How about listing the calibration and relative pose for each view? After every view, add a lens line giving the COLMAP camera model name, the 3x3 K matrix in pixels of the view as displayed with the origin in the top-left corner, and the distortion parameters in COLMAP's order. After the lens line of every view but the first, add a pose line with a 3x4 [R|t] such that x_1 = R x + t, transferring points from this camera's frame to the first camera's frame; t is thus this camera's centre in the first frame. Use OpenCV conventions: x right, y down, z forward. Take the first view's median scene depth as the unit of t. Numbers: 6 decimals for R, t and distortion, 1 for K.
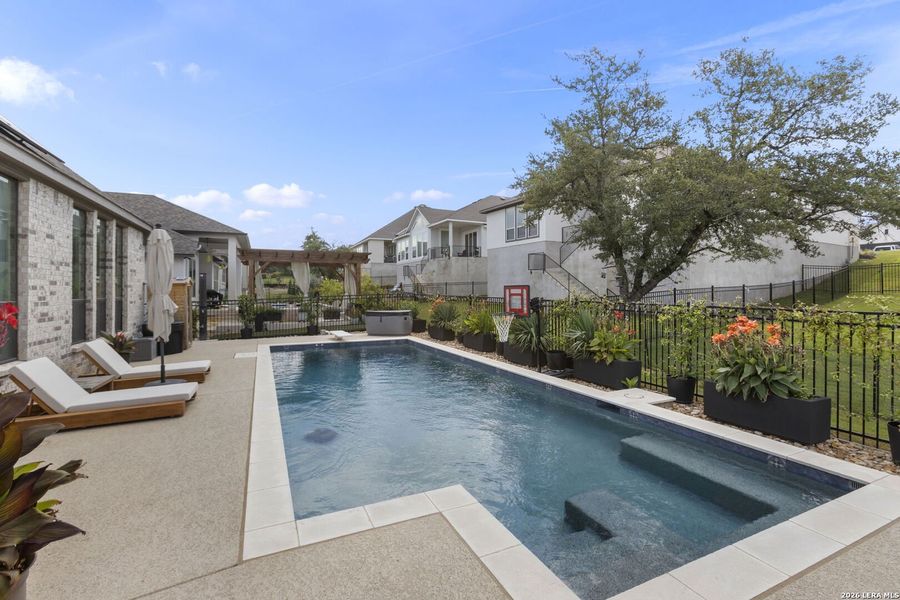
lens RADIAL K [[402.6, 0, 446.3], [0, 402.6, 291.8], [0, 0, 1]] dist [-0.008585, 0.004665]
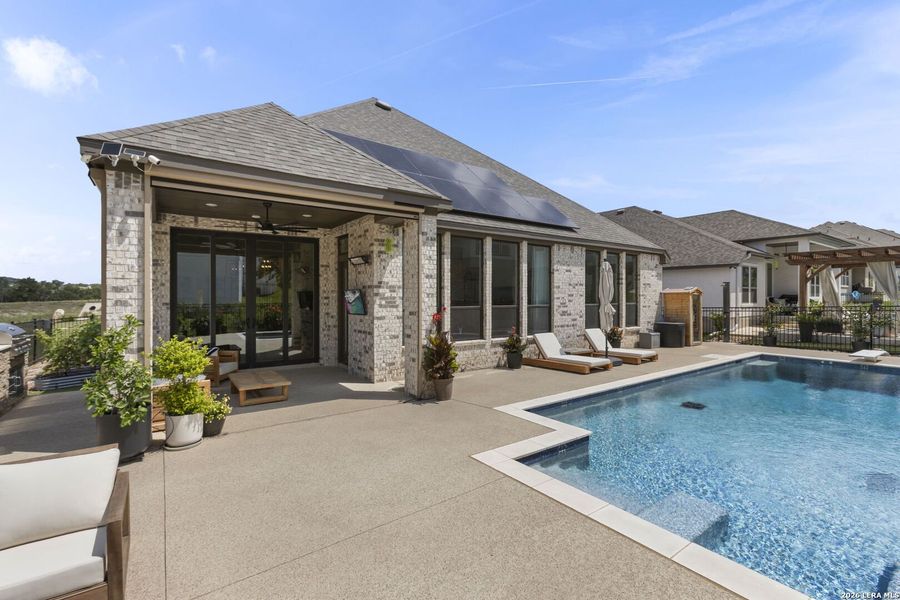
lens RADIAL K [[402.6, 0, 451.8], [0, 402.6, 296.2], [0, 0, 1]] dist [-0.008585, 0.004665]
pose [[0.194008, 0.005719, -0.980983, 0.771622], [-0.001204, 0.999984, 0.005591, -0.028938], [0.980999, 0.000097, 0.194012, 0.089030]]
